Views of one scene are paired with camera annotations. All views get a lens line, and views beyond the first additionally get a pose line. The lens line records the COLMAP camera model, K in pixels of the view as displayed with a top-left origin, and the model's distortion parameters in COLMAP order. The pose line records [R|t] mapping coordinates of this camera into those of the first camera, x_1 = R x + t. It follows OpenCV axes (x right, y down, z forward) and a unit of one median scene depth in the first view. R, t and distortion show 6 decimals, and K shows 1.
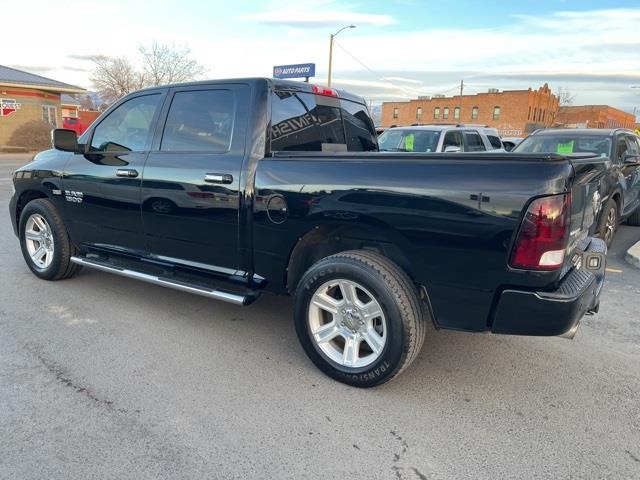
lens RADIAL K [[483.9, 0, 316.1], [0, 483.9, 236.0], [0, 0, 1]] dist [0.066198, -0.083934]
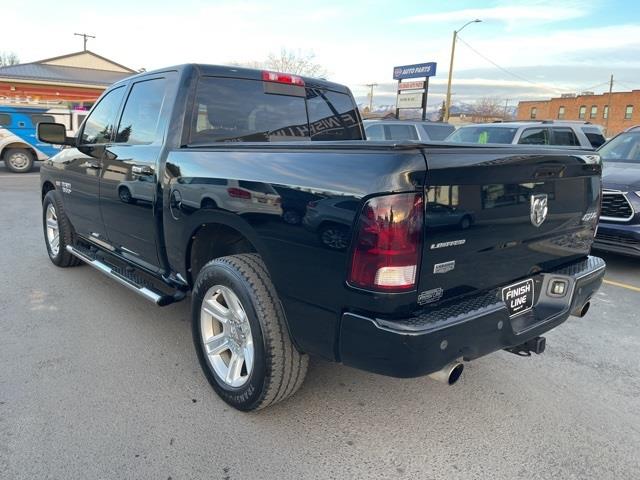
lens RADIAL K [[483.8, 0, 322.1], [0, 483.8, 235.7], [0, 0, 1]] dist [0.075016, -0.099890]
pose [[0.967902, 0.049197, -0.246466, 0.291051], [-0.050800, 0.998709, -0.000144, -0.006025], [0.246140, 0.012660, 0.969151, 0.123575]]
